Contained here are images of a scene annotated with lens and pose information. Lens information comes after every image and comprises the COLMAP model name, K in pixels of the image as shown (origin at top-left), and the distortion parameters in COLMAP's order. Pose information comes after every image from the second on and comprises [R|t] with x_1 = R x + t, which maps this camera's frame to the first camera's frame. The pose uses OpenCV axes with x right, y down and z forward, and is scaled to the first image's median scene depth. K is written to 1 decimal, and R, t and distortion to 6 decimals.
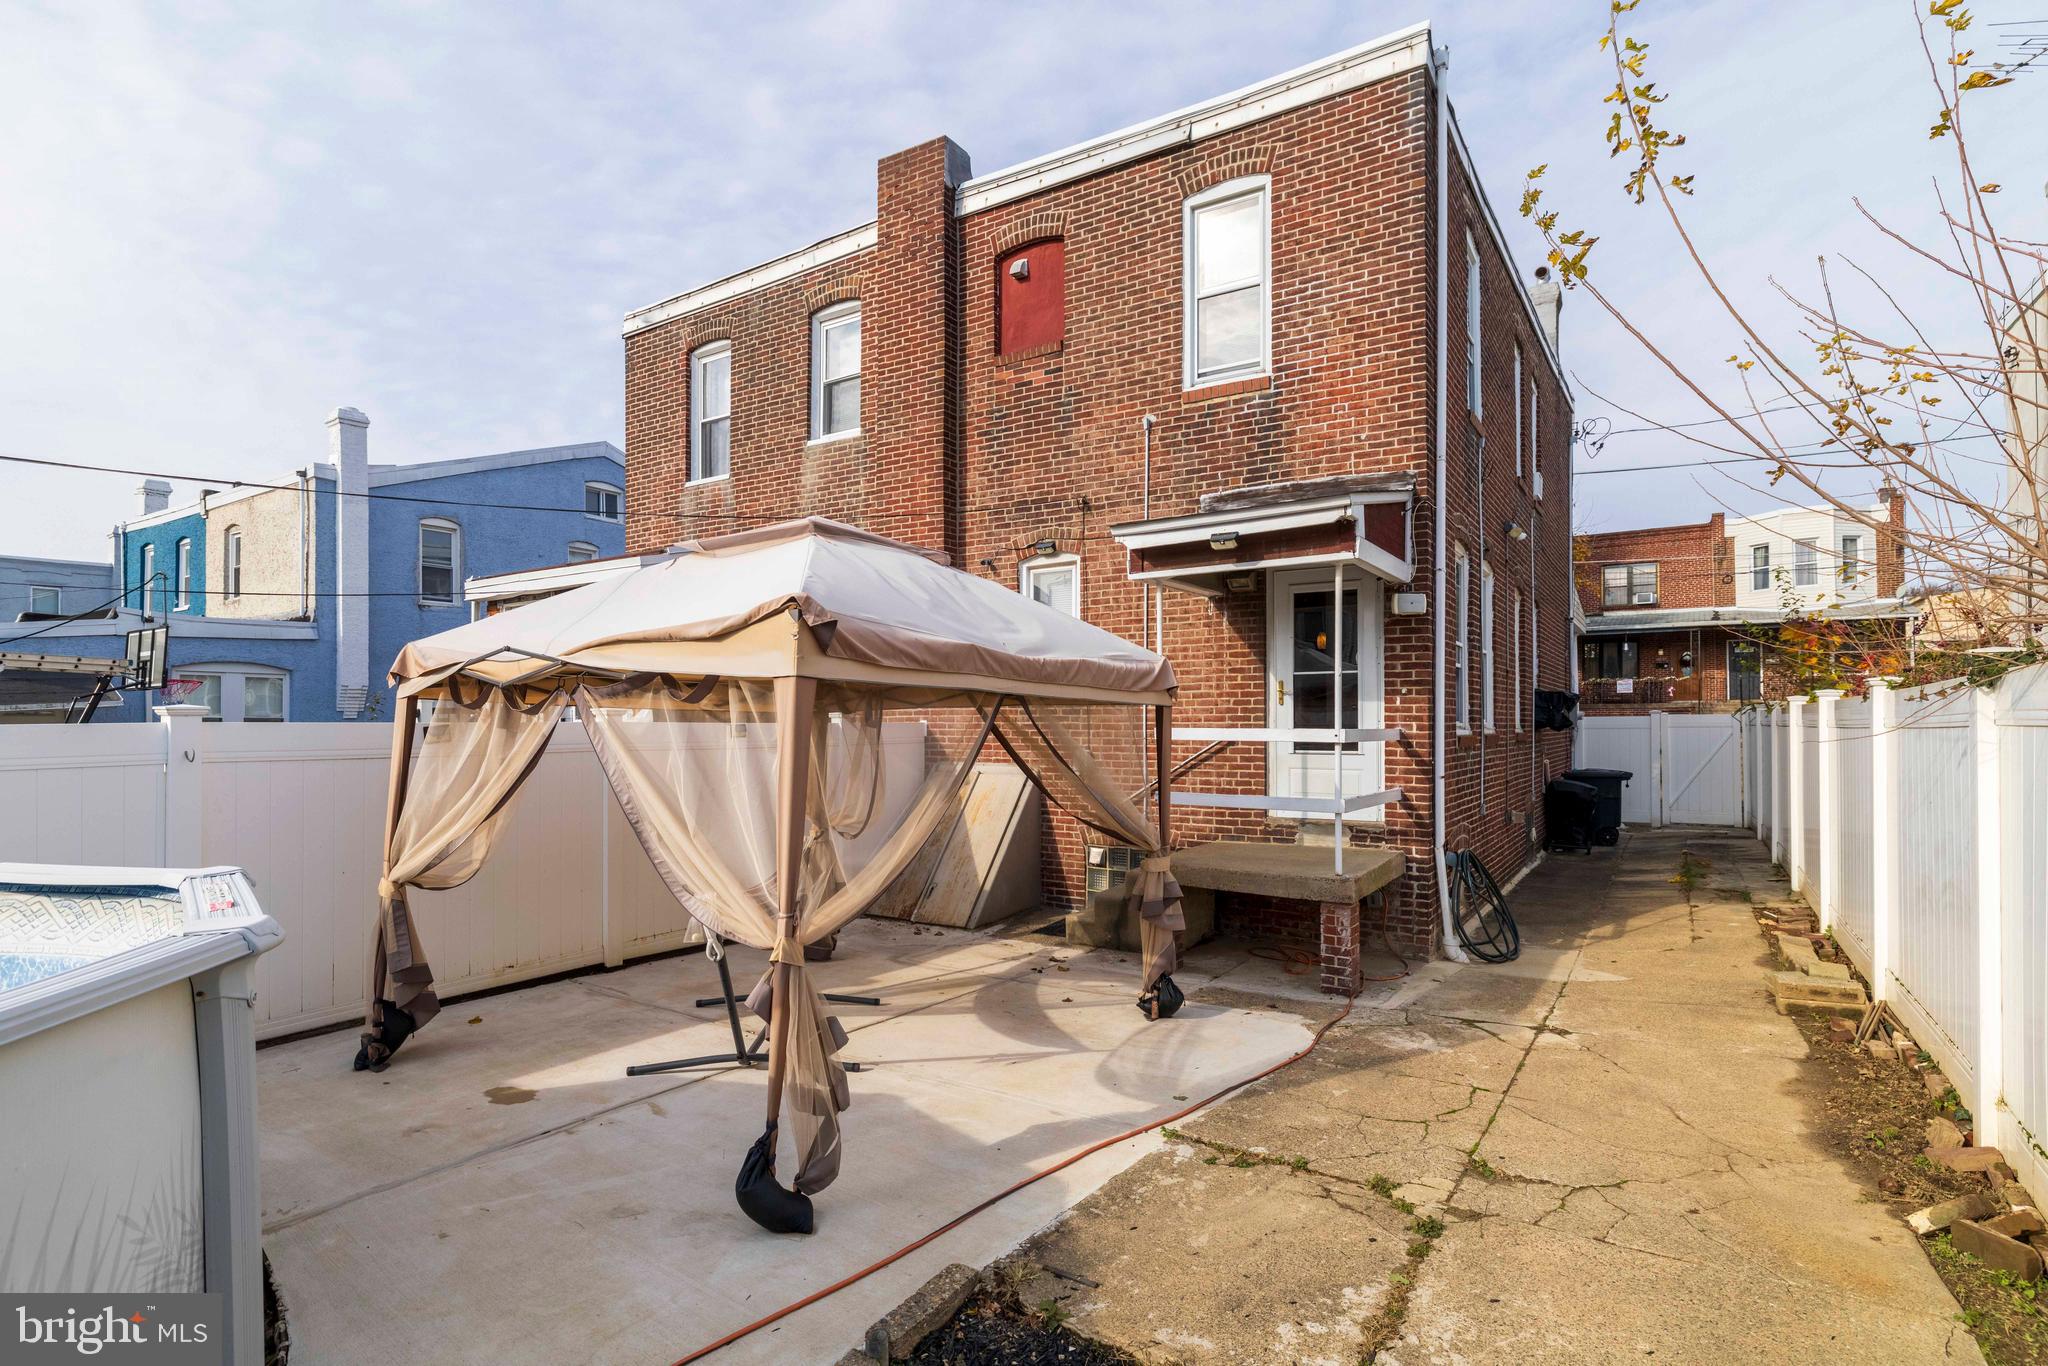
lens RADIAL K [[1030.9, 0, 1041.1], [0, 1030.9, 723.7], [0, 0, 1]] dist [0.000644, 0.000490]
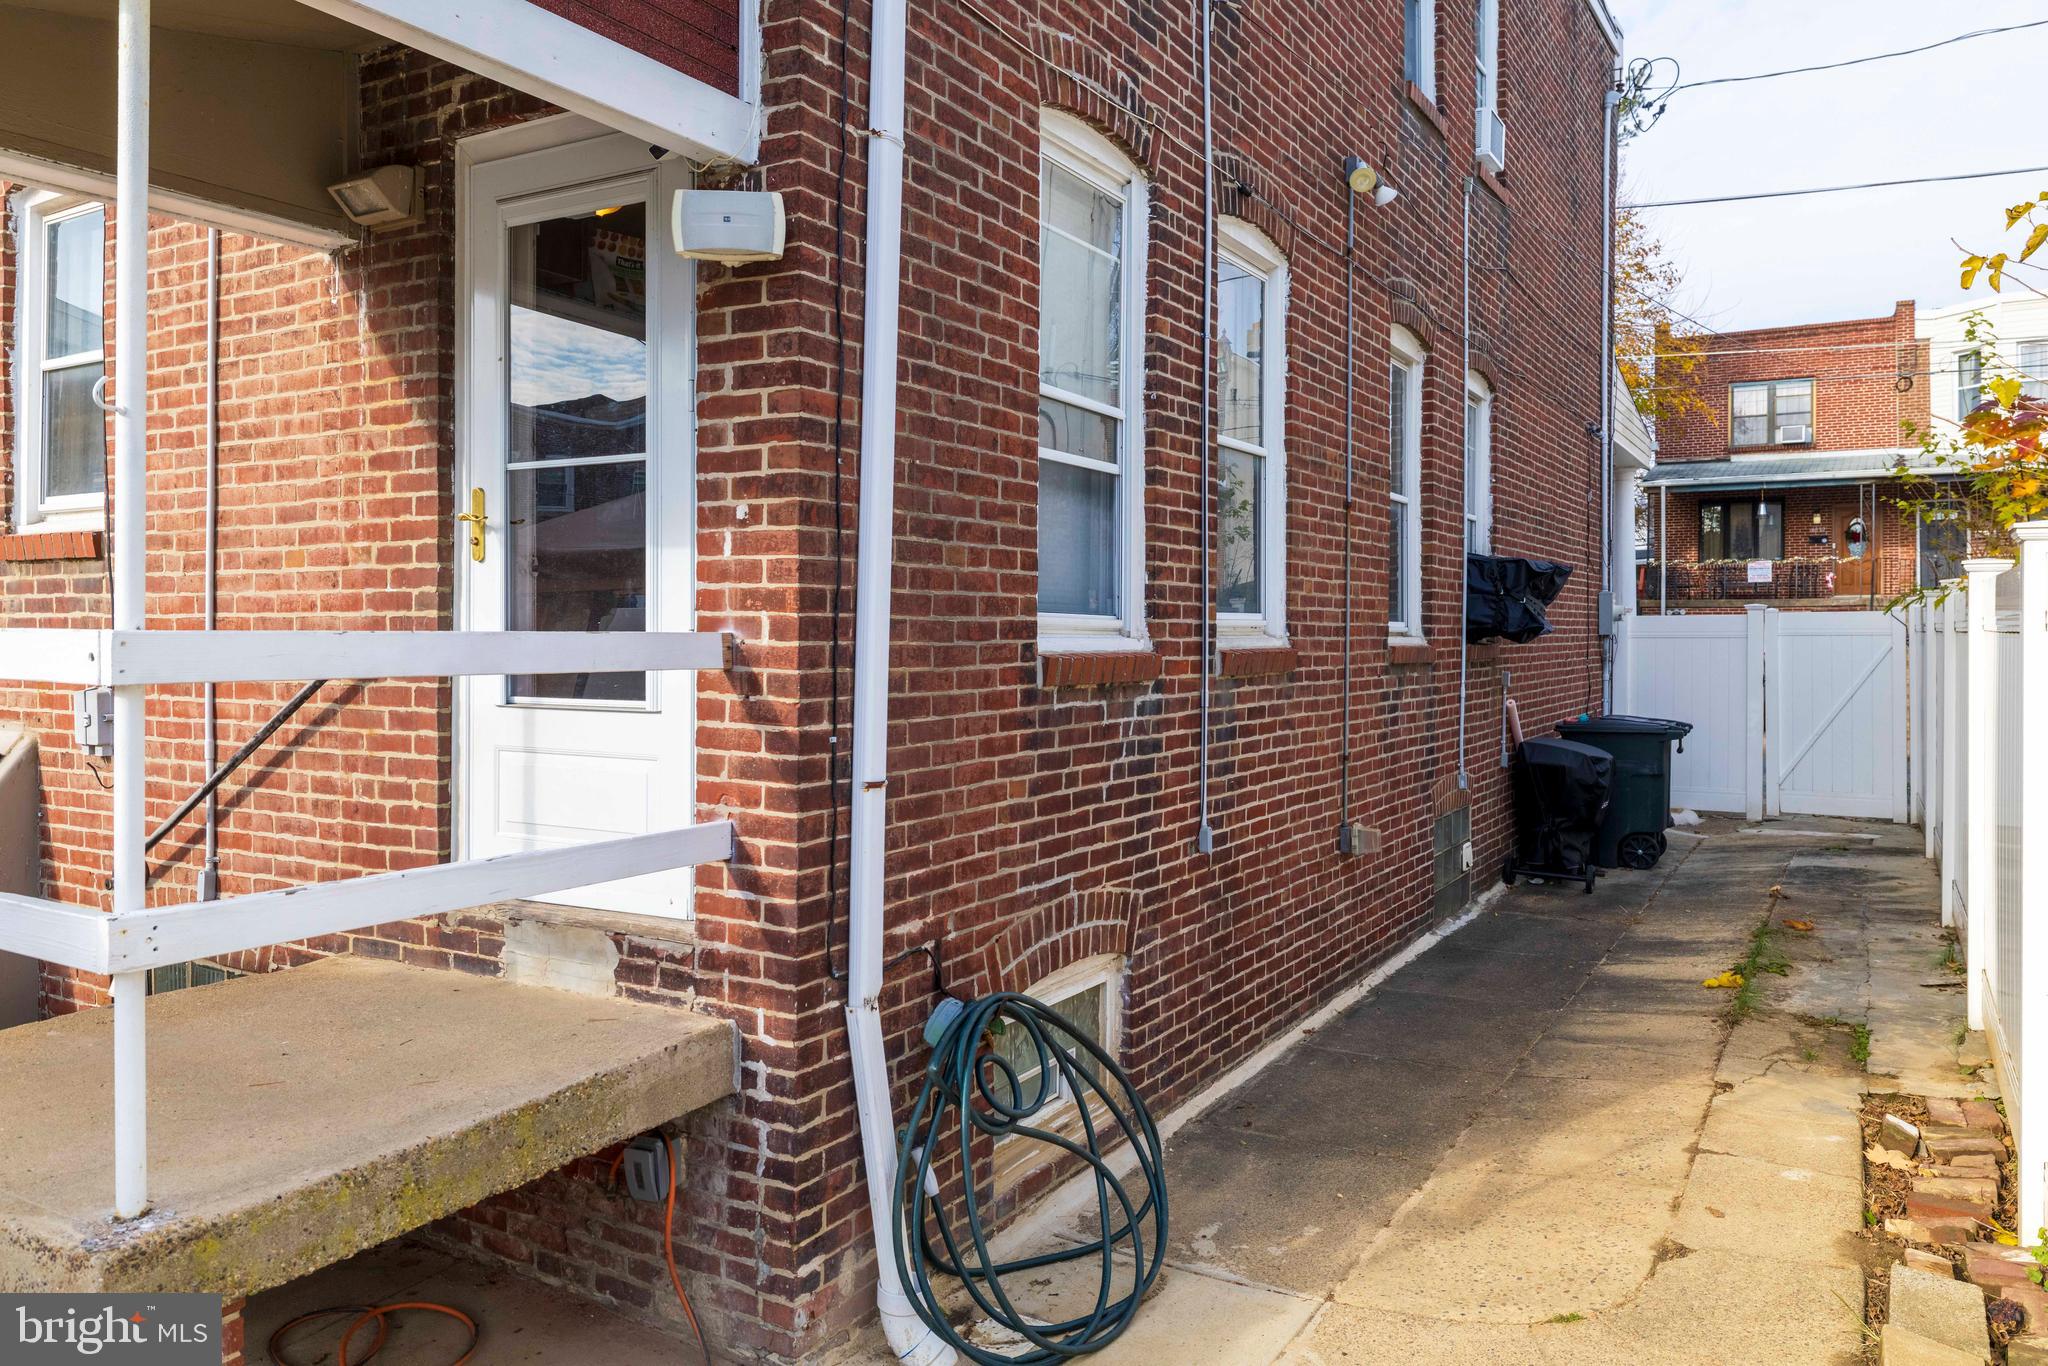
lens RADIAL K [[1502.0, 0, 1024.9], [0, 1502.0, 643.4], [0, 0, 1]] dist [0.002463, -0.004965]
pose [[0.999049, 0.003710, 0.043439, 0.381638], [-0.004148, 0.999942, 0.009987, 0.003012], [-0.043399, -0.010158, 0.999006, 0.491350]]
